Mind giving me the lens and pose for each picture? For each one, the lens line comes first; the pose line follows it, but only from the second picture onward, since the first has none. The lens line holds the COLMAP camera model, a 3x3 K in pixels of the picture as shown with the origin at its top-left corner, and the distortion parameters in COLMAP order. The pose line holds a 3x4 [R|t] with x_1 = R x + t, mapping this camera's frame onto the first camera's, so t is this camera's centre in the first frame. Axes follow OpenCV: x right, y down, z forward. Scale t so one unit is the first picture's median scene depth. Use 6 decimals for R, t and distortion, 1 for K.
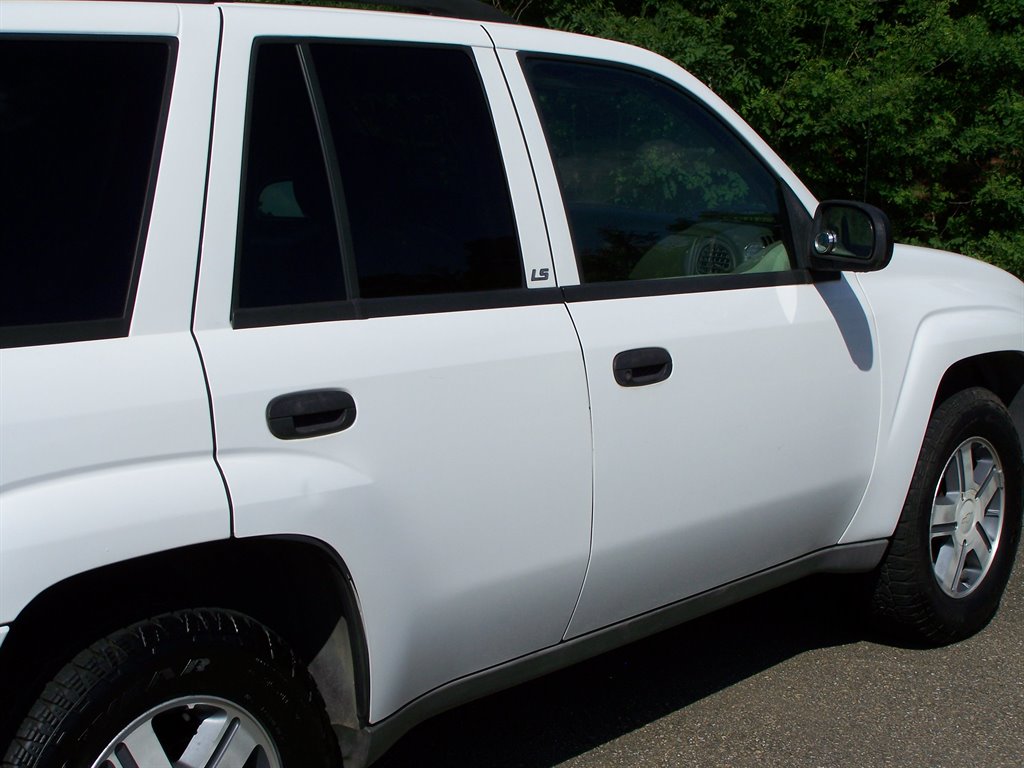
lens RADIAL K [[1900.1, 0, 514.0], [0, 1900.1, 428.8], [0, 0, 1]] dist [-0.194073, 1.476341]
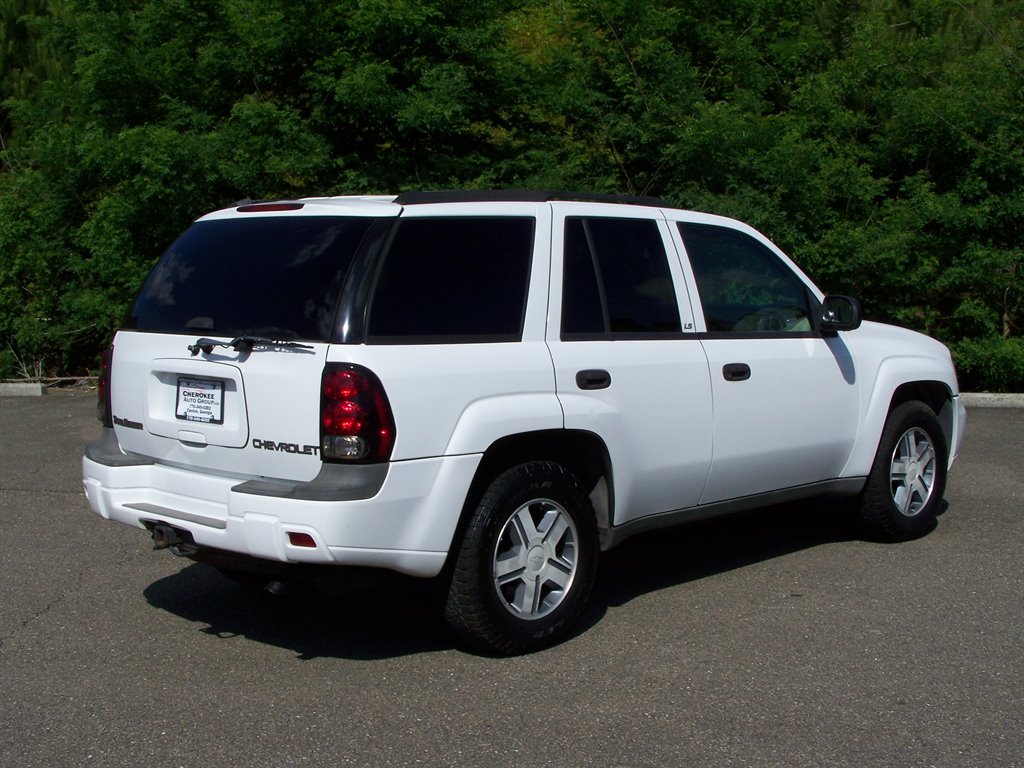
lens RADIAL K [[1697.8, 0, 512.0], [0, 1697.8, 384.0], [0, 0, 1]] dist [-0.186808, 1.088341]
pose [[0.998638, 0.001575, -0.052154, -0.061750], [-0.006569, 0.995385, -0.095738, 0.121514], [0.051762, 0.095950, 0.994039, -0.648599]]
